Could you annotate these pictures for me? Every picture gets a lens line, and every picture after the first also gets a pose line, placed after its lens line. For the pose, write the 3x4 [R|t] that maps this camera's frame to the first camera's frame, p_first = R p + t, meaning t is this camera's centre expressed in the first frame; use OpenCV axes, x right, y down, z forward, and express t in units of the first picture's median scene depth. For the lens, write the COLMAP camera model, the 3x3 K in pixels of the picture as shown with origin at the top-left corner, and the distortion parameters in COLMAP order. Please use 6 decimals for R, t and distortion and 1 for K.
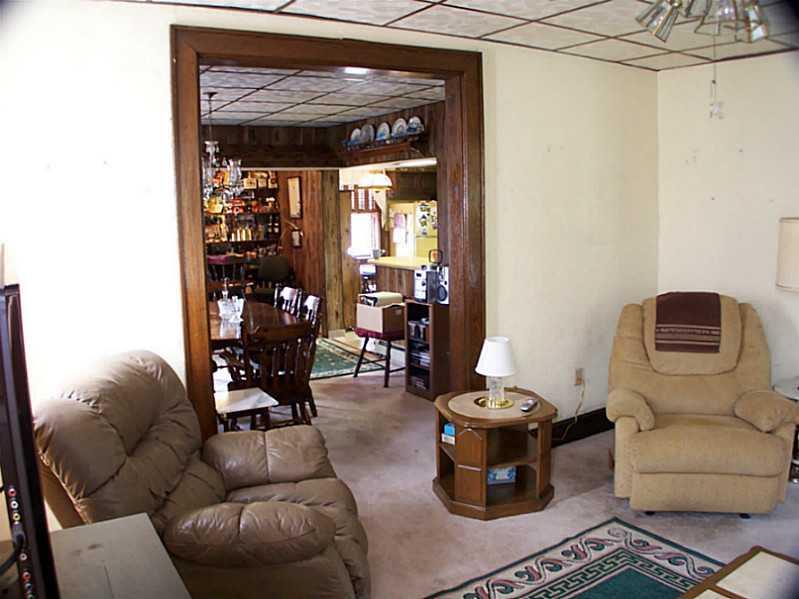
lens RADIAL K [[693.6, 0, 398.3], [0, 693.6, 303.5], [0, 0, 1]] dist [-0.233858, 0.092736]
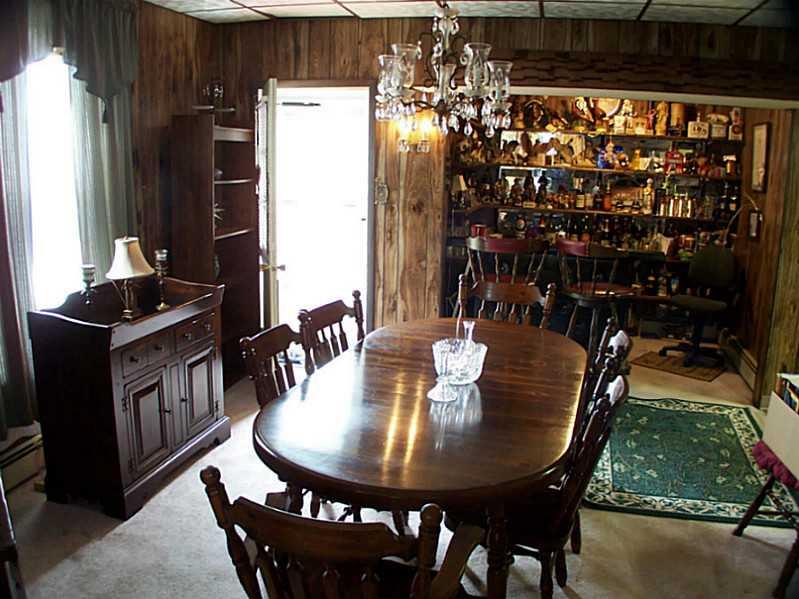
lens RADIAL K [[693.6, 0, 398.9], [0, 693.6, 302.3], [0, 0, 1]] dist [-0.233858, 0.092736]
pose [[0.709512, 0.182660, -0.680608, 0.060457], [-0.140199, 0.983104, 0.117690, -0.098170], [0.690606, 0.011918, 0.723133, 0.718930]]
